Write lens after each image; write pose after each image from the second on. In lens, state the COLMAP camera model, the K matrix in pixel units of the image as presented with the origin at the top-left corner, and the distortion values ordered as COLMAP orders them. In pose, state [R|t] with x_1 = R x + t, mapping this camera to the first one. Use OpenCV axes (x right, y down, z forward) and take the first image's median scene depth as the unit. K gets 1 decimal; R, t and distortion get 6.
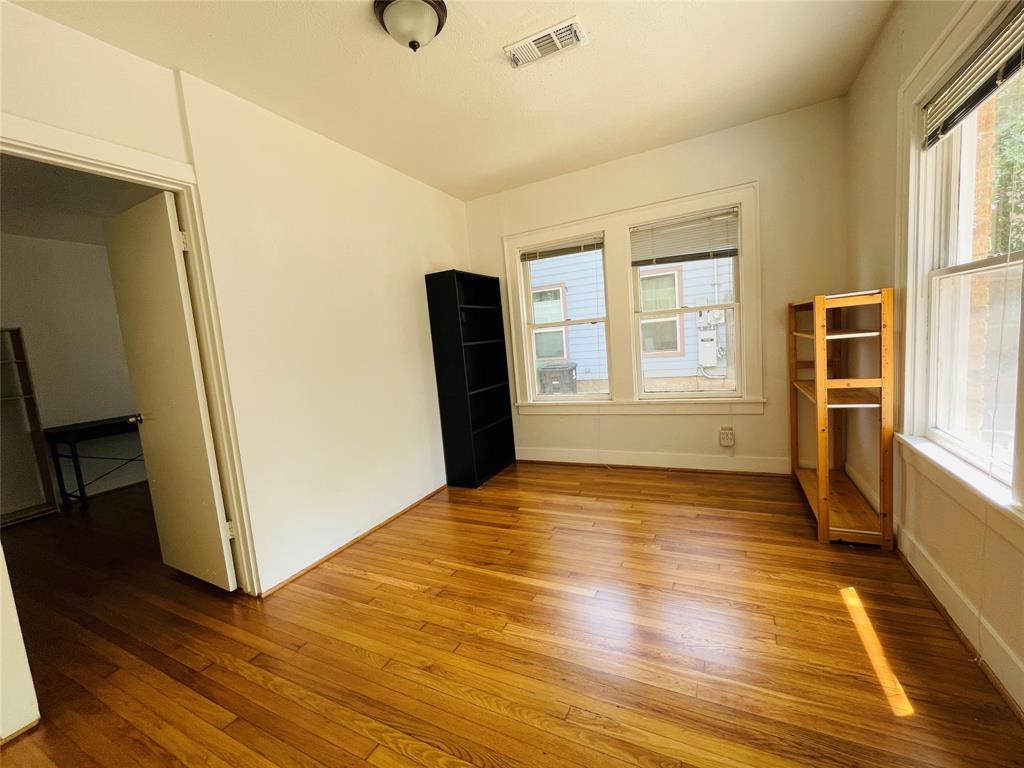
lens RADIAL K [[415.8, 0, 513.0], [0, 415.8, 386.4], [0, 0, 1]] dist [0.001140, 0.000054]
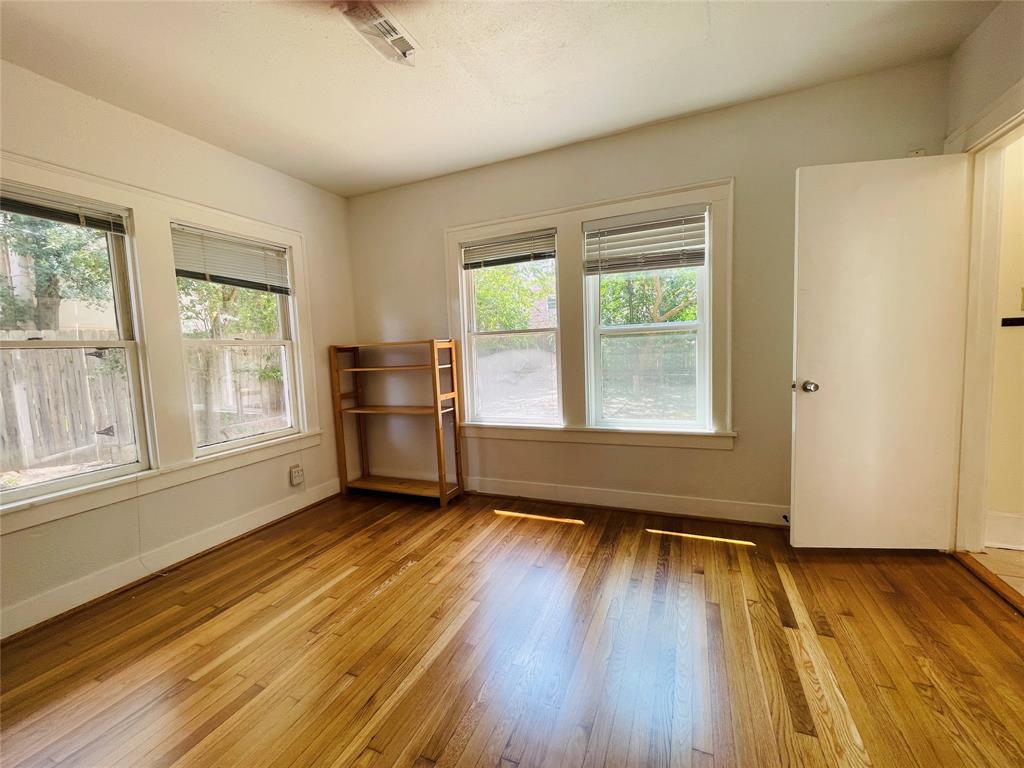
lens RADIAL K [[415.8, 0, 512.5], [0, 415.8, 380.9], [0, 0, 1]] dist [0.001140, 0.000054]
pose [[-0.053918, 0.014610, 0.998438, -0.541947], [0.161348, 0.986881, -0.005727, -0.009626], [-0.985424, 0.160788, -0.055568, 0.572367]]
